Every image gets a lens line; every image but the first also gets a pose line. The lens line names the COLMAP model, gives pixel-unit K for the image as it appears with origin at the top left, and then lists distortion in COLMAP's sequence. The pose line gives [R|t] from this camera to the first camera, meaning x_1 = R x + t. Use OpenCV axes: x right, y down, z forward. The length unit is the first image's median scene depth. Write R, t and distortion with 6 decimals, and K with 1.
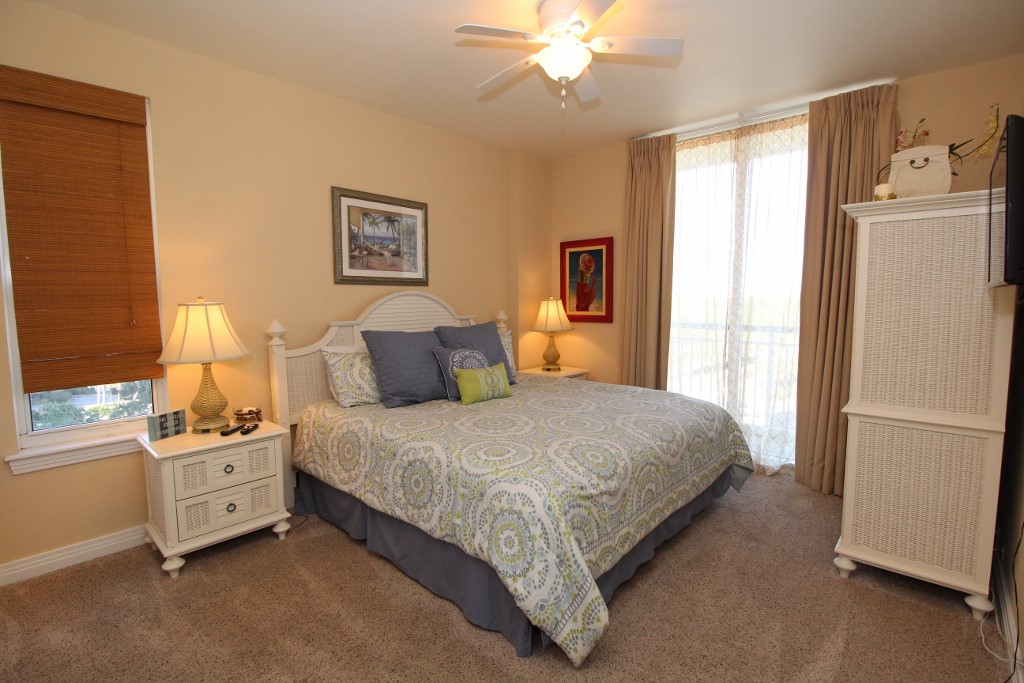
lens RADIAL K [[470.6, 0, 512.0], [0, 470.6, 341.5], [0, 0, 1]] dist [-0.000008, -0.014506]
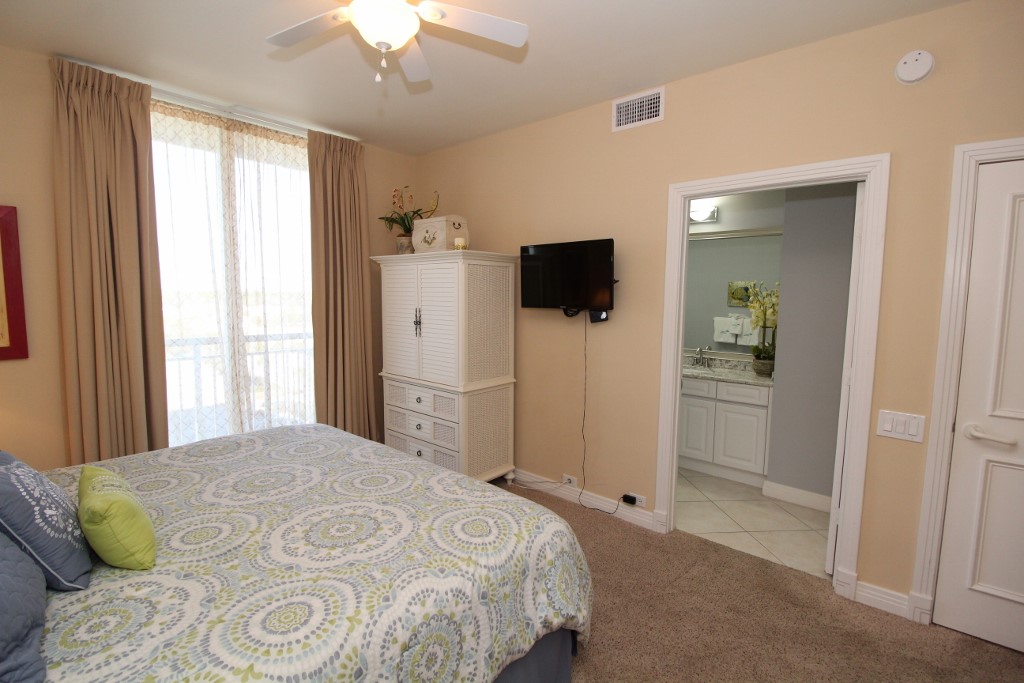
lens RADIAL K [[470.6, 0, 512.0], [0, 470.6, 341.5], [0, 0, 1]] dist [-0.000008, -0.014506]
pose [[-0.017146, -0.095075, 0.995322, -0.635775], [0.082860, 0.991909, 0.096177, -0.117289], [-0.996414, 0.084122, -0.009130, 0.748350]]
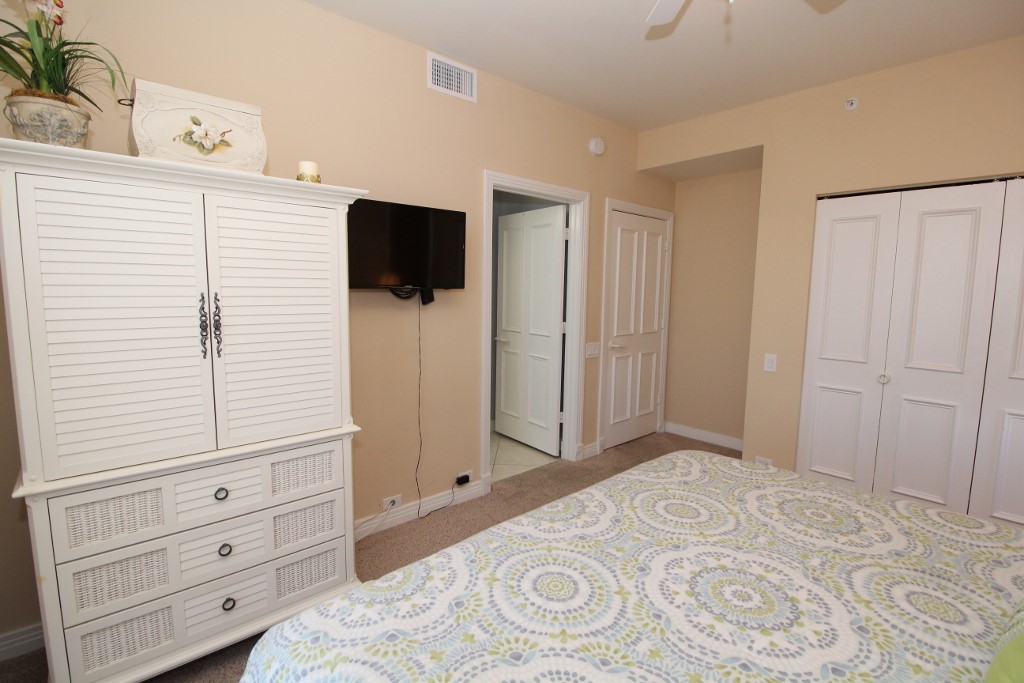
lens RADIAL K [[470.9, 0, 512.0], [0, 470.9, 341.5], [0, 0, 1]] dist [0.003263, -0.010262]
pose [[-0.993769, -0.025832, 0.108420, 0.295414], [-0.002797, 0.978243, 0.207444, -0.172216], [-0.111420, 0.205848, -0.972220, 1.572689]]
